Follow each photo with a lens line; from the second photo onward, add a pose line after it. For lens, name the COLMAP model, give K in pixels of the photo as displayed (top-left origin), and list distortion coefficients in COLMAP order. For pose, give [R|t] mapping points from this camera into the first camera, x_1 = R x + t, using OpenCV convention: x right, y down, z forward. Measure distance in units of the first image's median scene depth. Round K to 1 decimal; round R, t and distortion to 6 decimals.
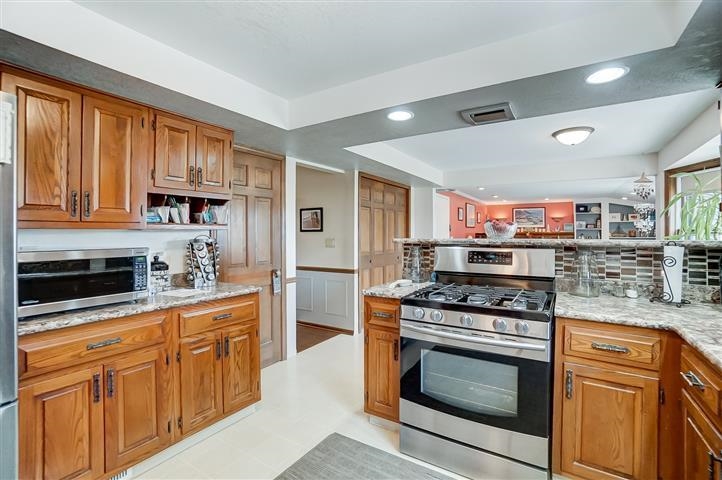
lens RADIAL K [[327.9, 0, 361.5], [0, 327.9, 230.9], [0, 0, 1]] dist [-0.033506, 0.000529]
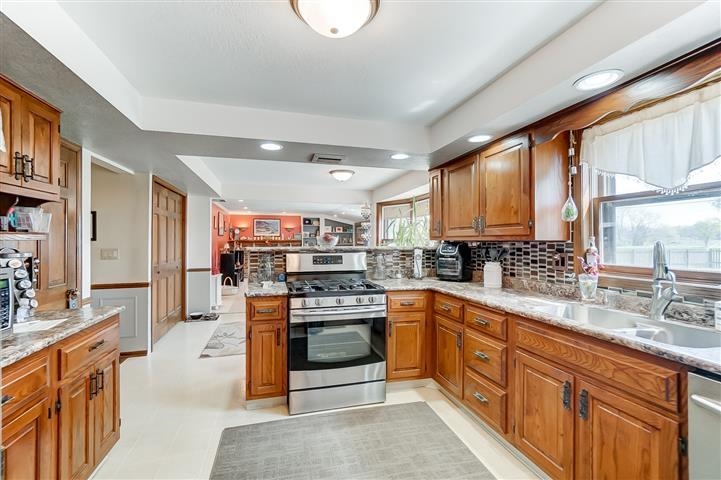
lens RADIAL K [[316.0, 0, 356.7], [0, 316.0, 237.5], [0, 0, 1]] dist [0.003553, 0.000896]
pose [[0.682709, 0.005926, 0.730666, -0.458390], [-0.004760, 0.999982, -0.003663, -0.009794], [-0.730675, -0.000978, 0.682725, -0.034042]]
